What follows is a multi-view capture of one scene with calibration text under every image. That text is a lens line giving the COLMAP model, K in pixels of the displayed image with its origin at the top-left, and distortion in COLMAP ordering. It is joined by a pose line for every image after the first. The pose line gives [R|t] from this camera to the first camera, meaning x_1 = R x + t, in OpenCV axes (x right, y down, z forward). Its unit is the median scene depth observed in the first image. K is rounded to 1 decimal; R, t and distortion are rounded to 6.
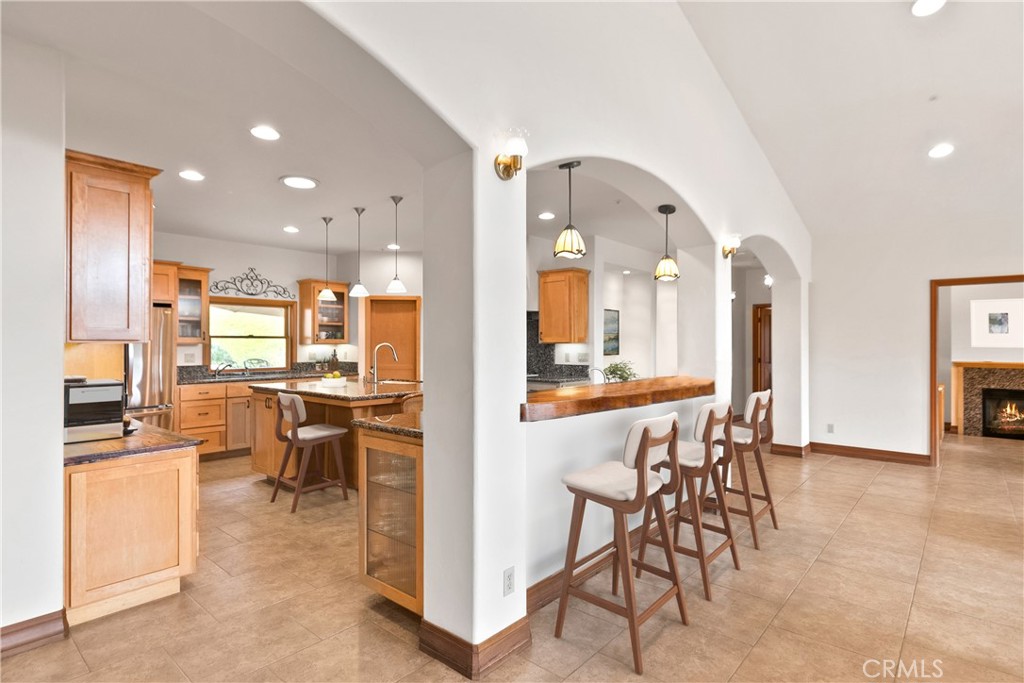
lens RADIAL K [[526.5, 0, 512.5], [0, 526.5, 340.0], [0, 0, 1]] dist [-0.000371, 0.000084]
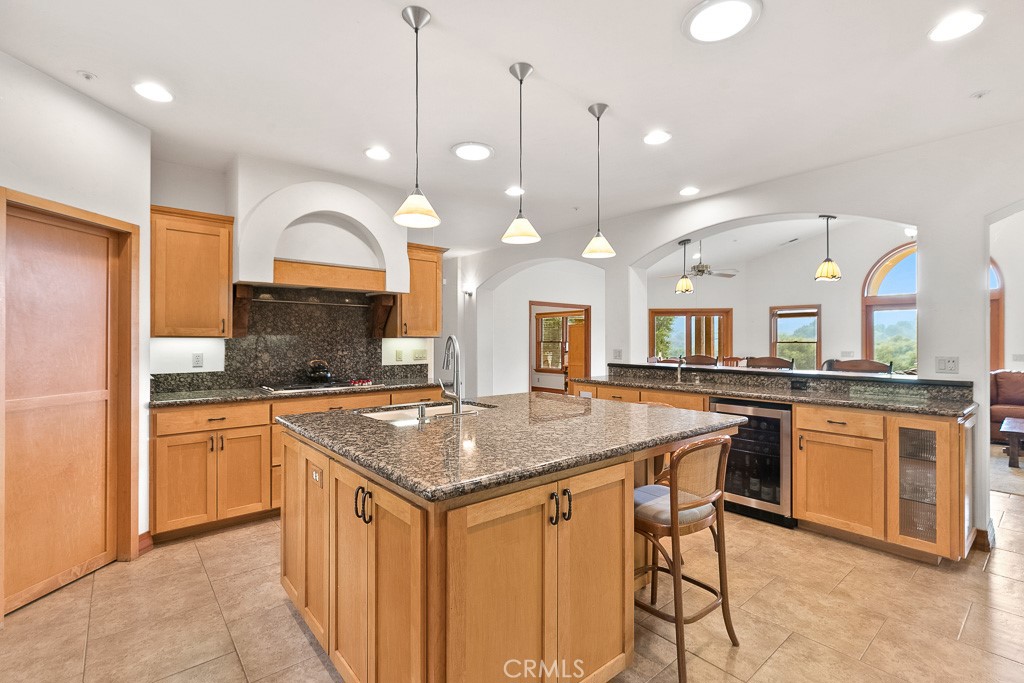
lens RADIAL K [[466.2, 0, 509.2], [0, 466.2, 338.8], [0, 0, 1]] dist [0.012125, -0.000588]
pose [[0.145279, 0.003633, 0.989384, -0.565604], [-0.009511, 0.999952, -0.002276, 0.007150], [-0.989345, -0.009079, 0.145306, 0.726995]]
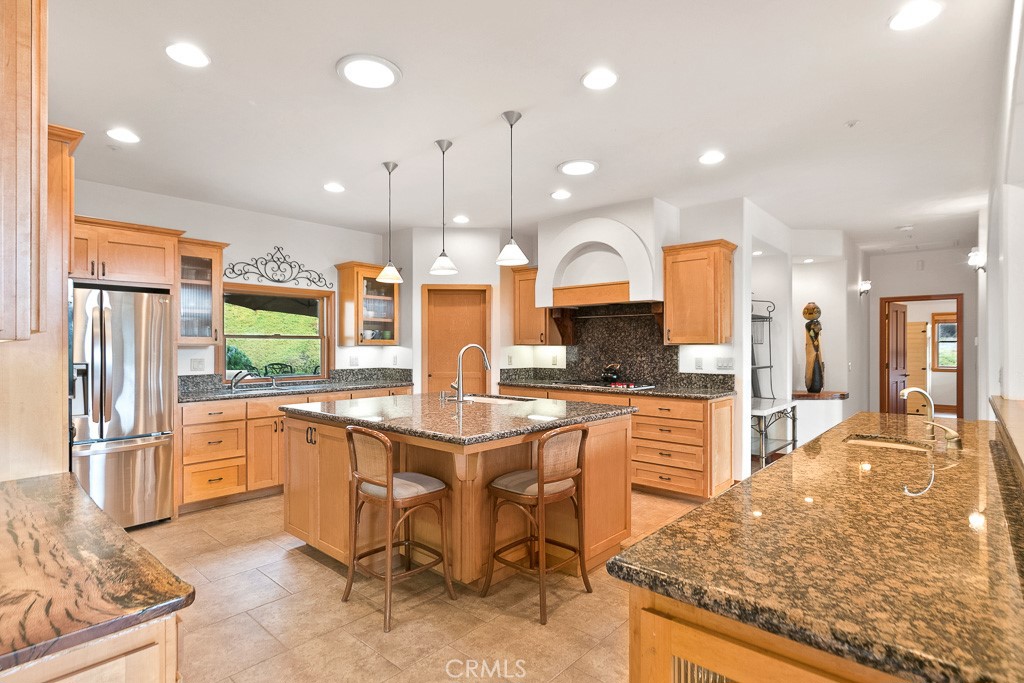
lens RADIAL K [[516.3, 0, 512.3], [0, 516.3, 345.2], [0, 0, 1]] dist [0.006325, 0.000272]
pose [[0.999819, -0.000559, -0.018999, -0.144986], [0.000656, 0.999987, 0.005089, 0.003036], [0.018996, -0.005100, 0.999807, 0.261382]]
